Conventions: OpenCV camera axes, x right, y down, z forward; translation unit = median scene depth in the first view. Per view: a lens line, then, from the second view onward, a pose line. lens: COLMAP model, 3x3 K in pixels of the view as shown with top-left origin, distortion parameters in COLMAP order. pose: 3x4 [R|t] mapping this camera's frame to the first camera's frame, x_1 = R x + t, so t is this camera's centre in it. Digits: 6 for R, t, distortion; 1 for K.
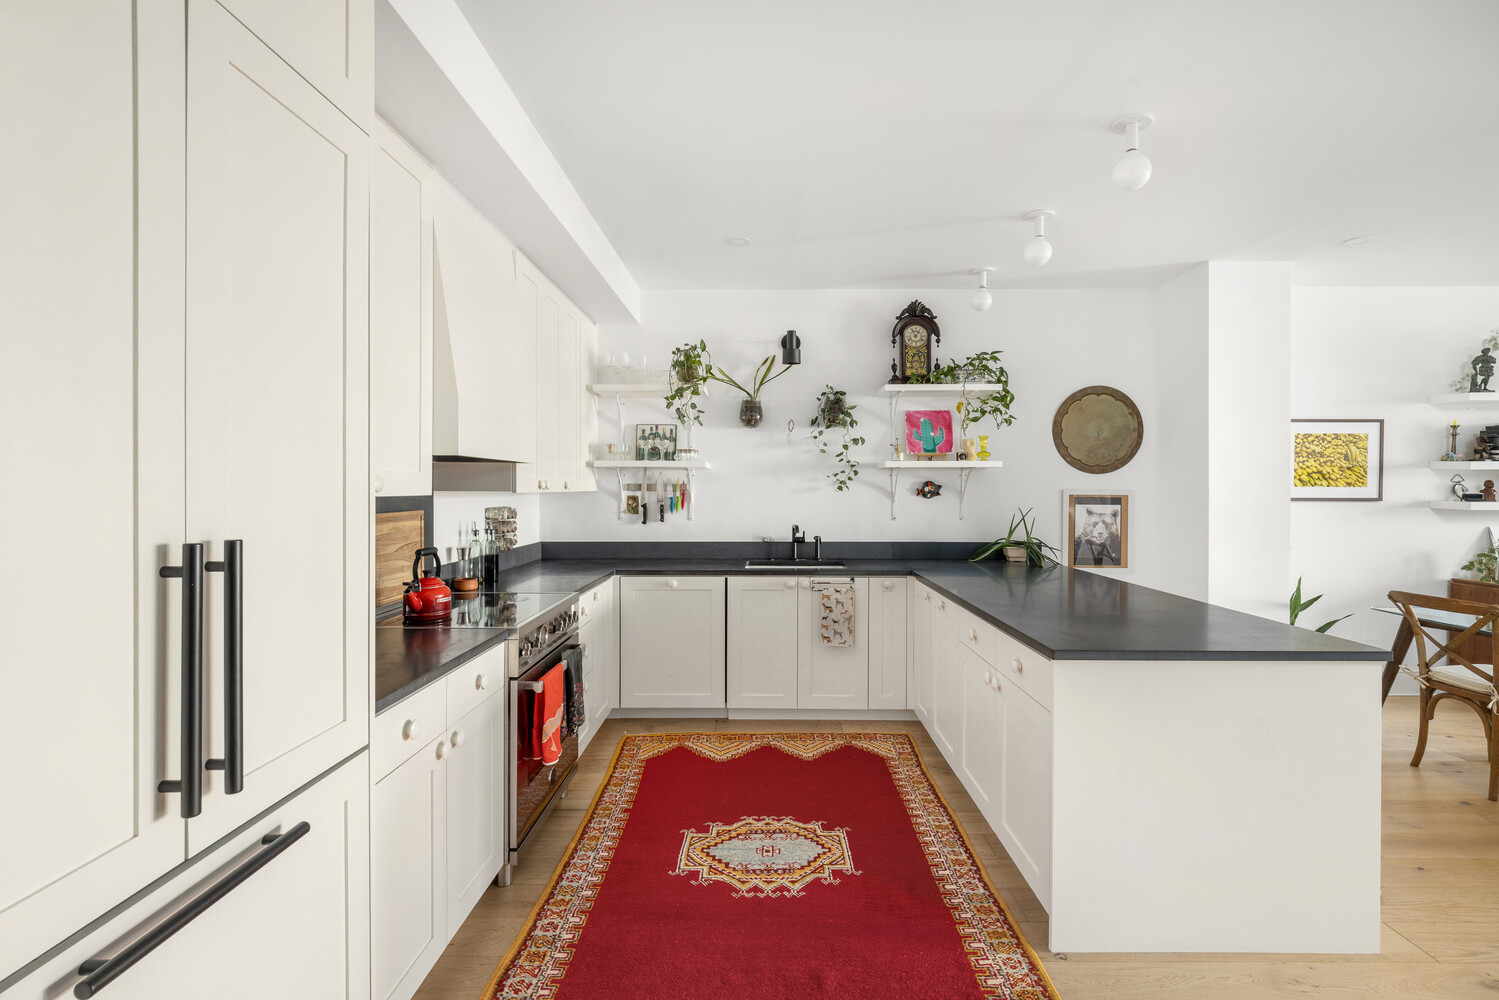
lens RADIAL K [[678.9, 0, 749.5], [0, 678.9, 500.0], [0, 0, 1]] dist [-0.000234, -0.000104]
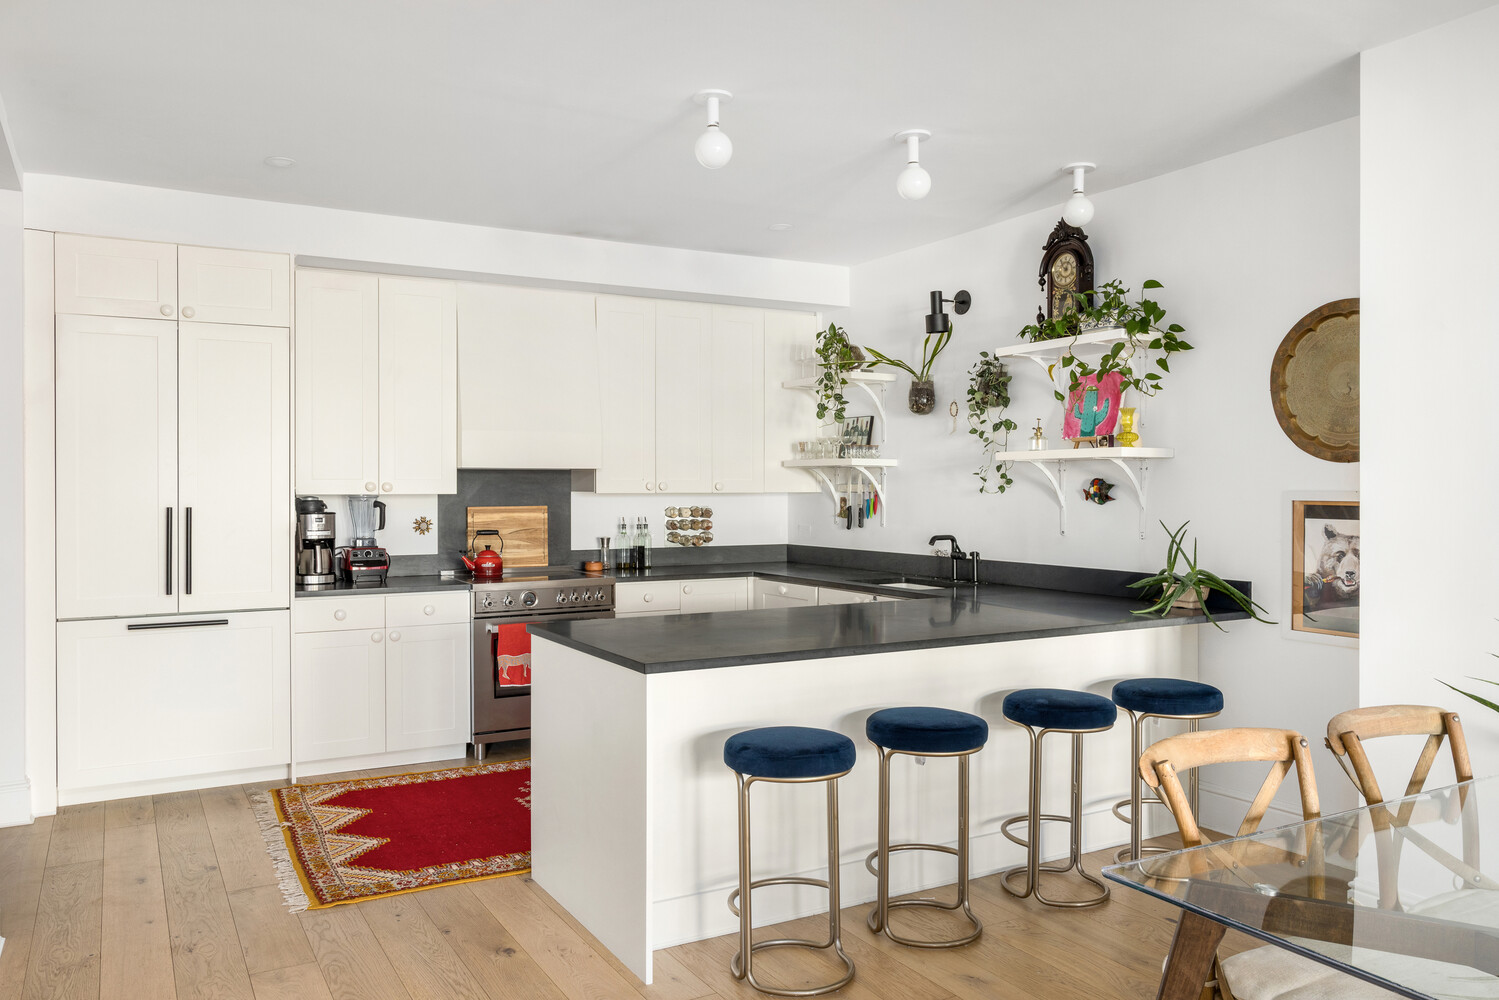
lens RADIAL K [[1106.3, 0, 749.5], [0, 1106.3, 500.0], [0, 0, 1]] dist [-0.001259, -0.000393]
pose [[0.507250, 0.008225, -0.861760, 1.039896], [-0.013220, 0.999911, 0.001762, -0.004075], [0.861697, 0.010499, 0.507314, 0.150647]]
